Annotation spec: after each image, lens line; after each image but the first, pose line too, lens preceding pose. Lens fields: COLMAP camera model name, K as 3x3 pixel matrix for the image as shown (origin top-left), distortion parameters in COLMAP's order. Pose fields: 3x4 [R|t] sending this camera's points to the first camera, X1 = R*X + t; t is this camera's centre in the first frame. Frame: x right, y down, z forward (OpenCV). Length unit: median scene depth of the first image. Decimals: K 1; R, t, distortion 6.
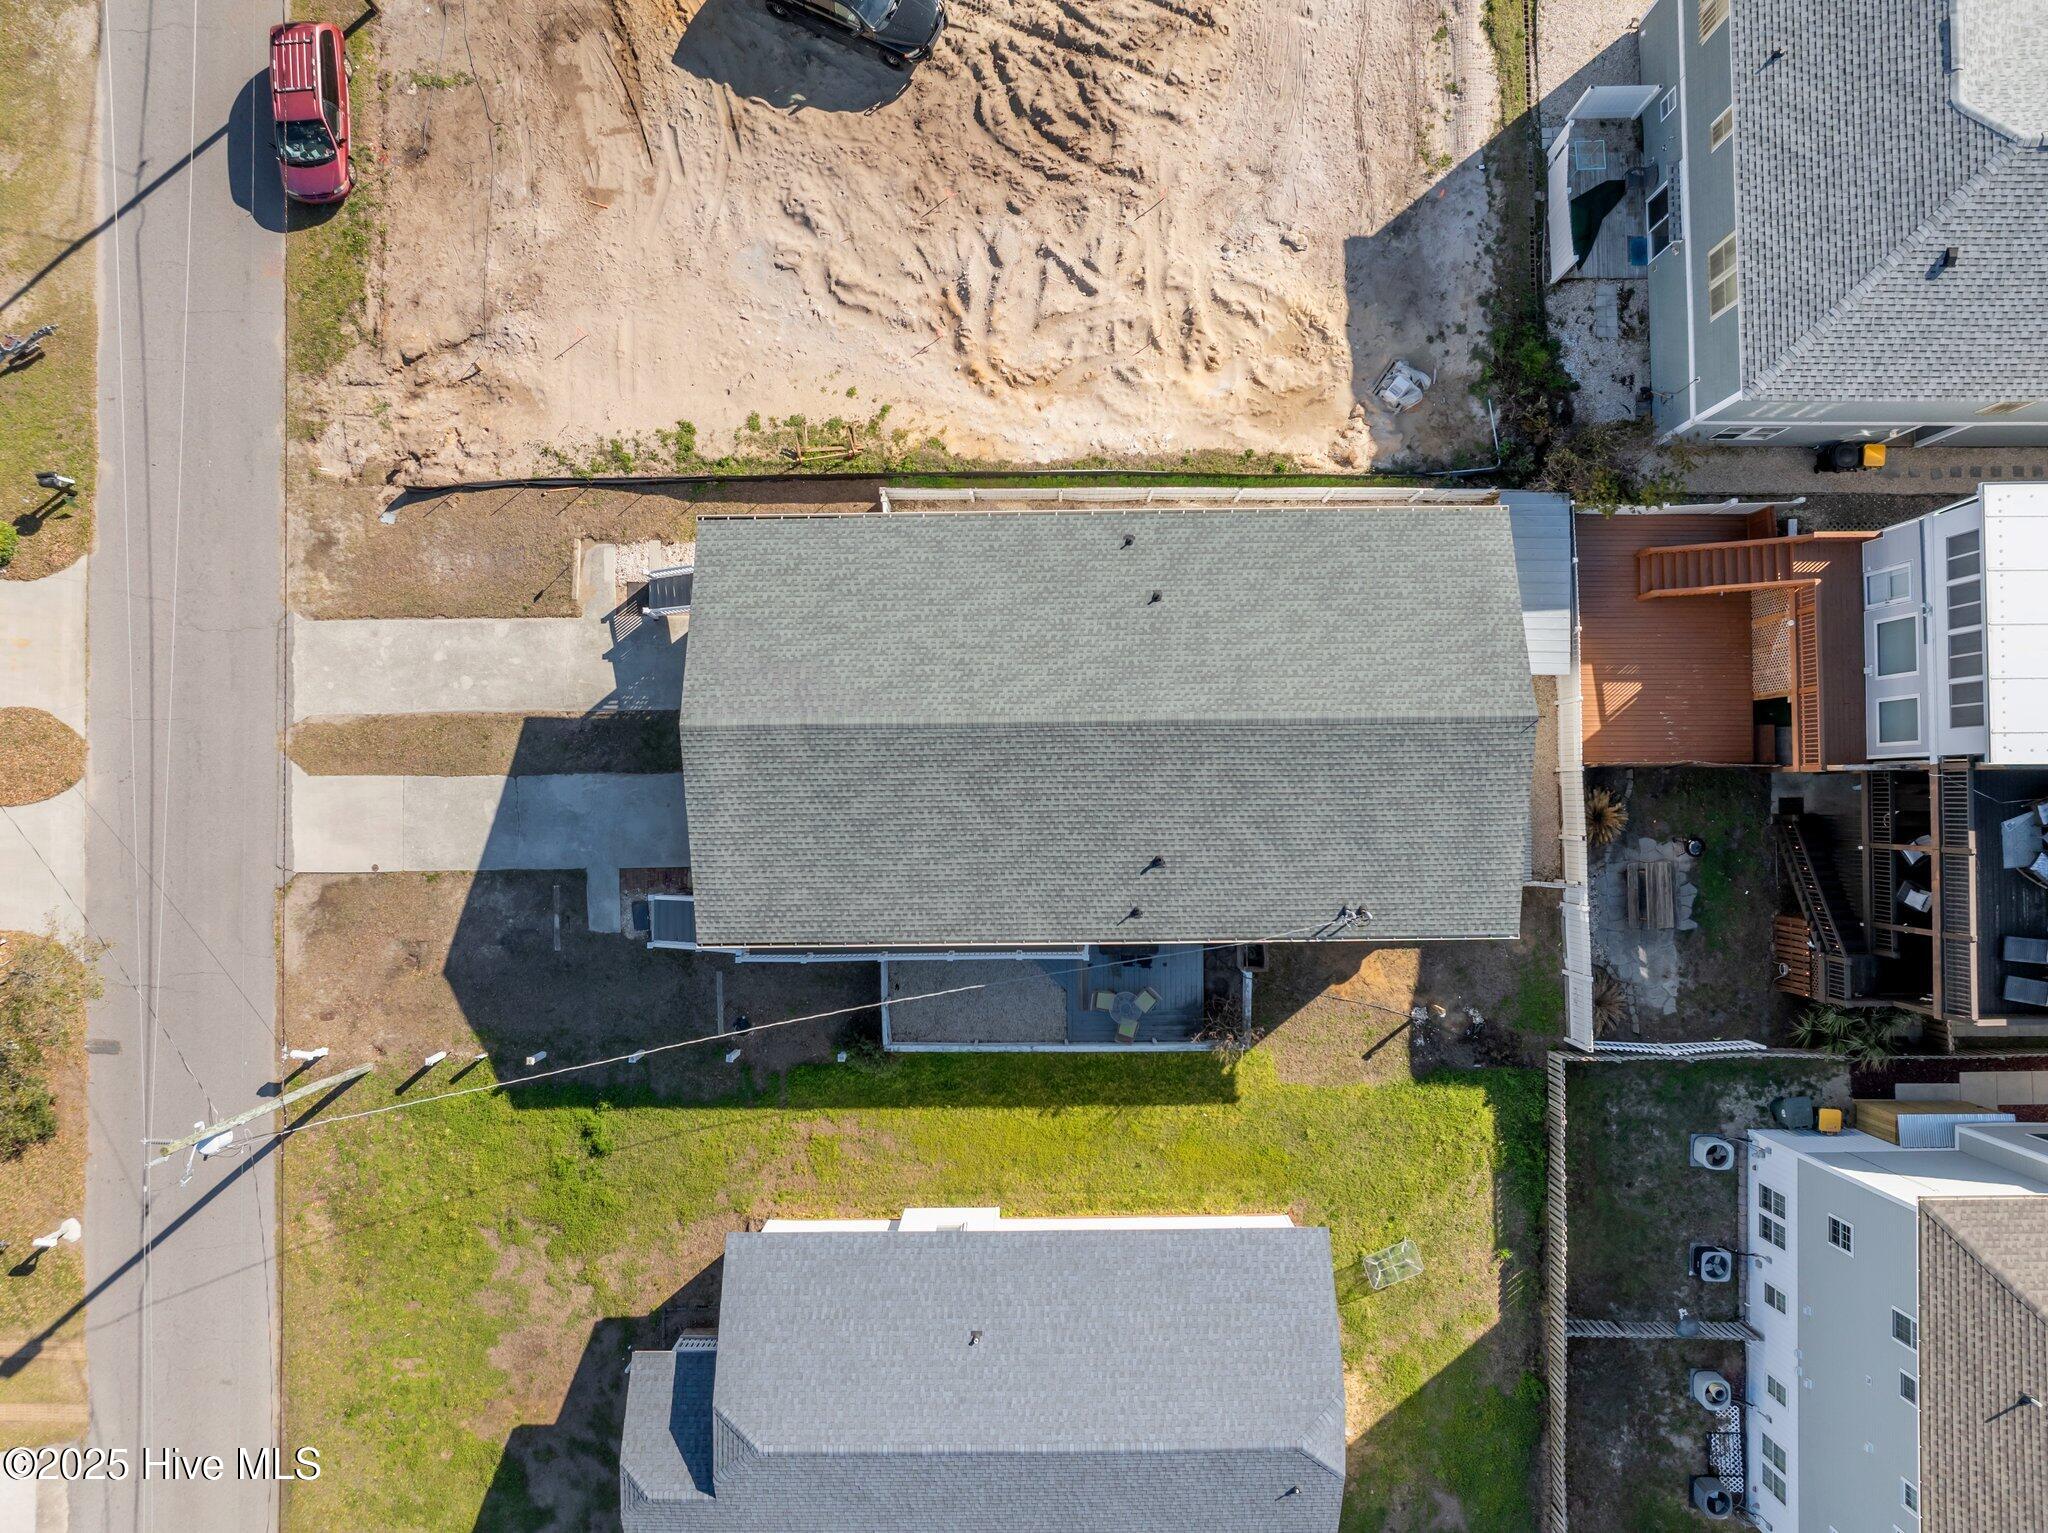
lens RADIAL K [[1447.0, 0, 1032.7], [0, 1447.0, 755.3], [0, 0, 1]] dist [-0.035417, -0.001432]
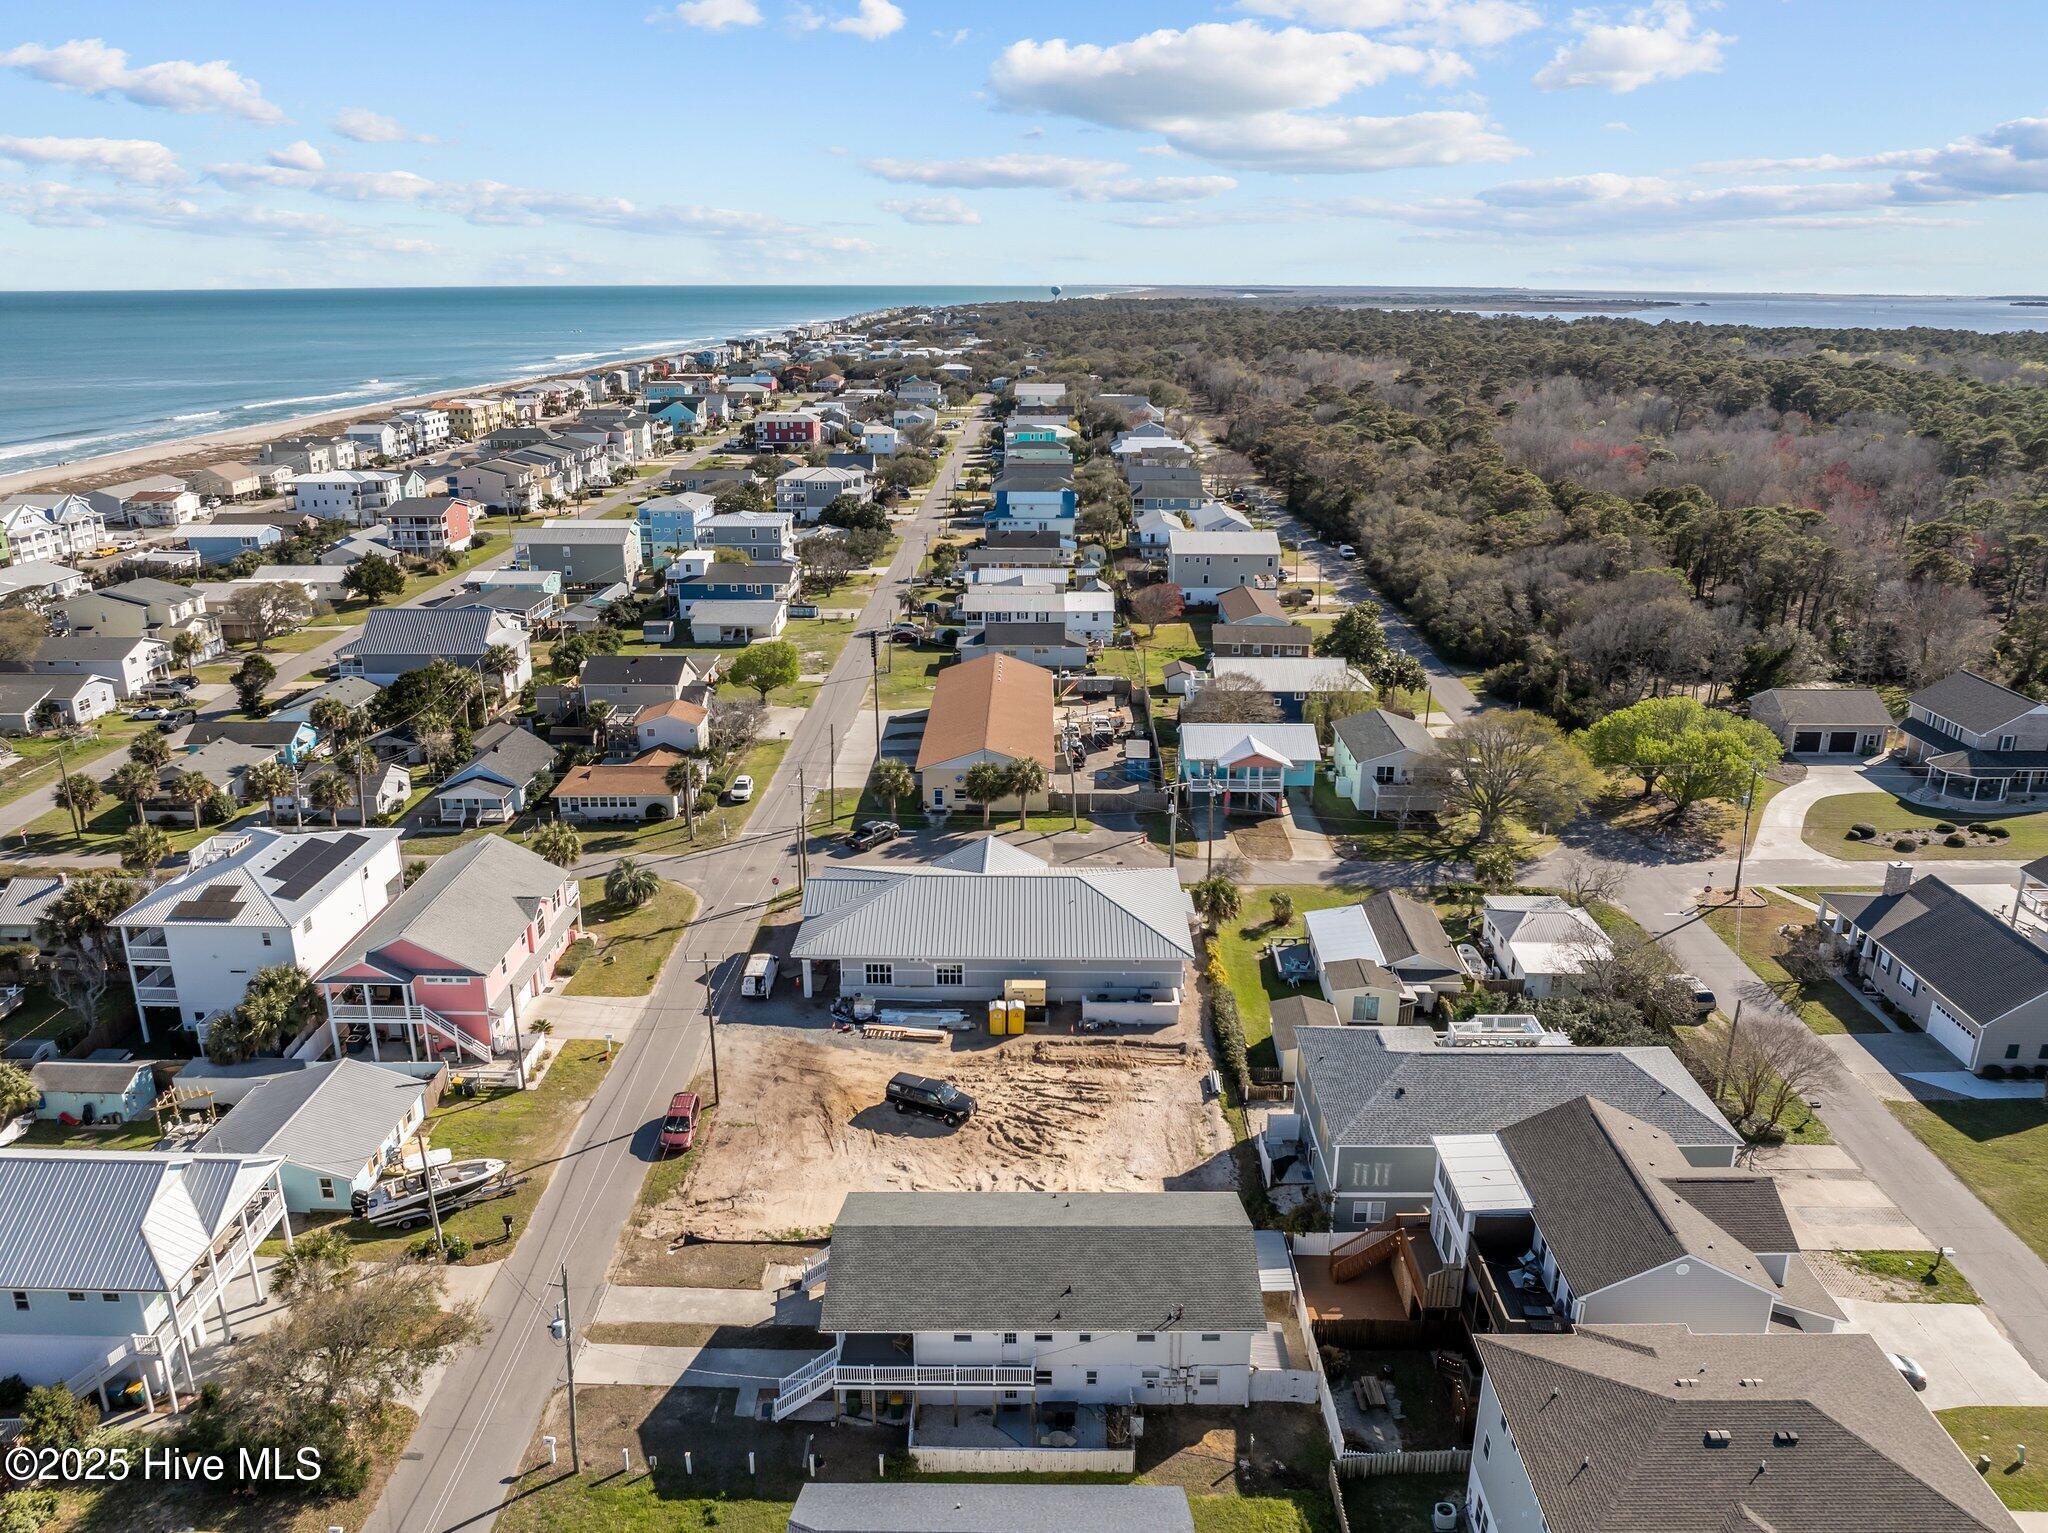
lens RADIAL K [[1460.1, 0, 1035.4], [0, 1460.1, 772.3], [0, 0, 1]] dist [-0.036135, -0.005358]
pose [[0.999935, 0.007705, -0.008451, 0.045566], [-0.010602, 0.347519, -0.937613, 1.410972], [-0.004288, 0.937641, 0.347578, -0.266996]]
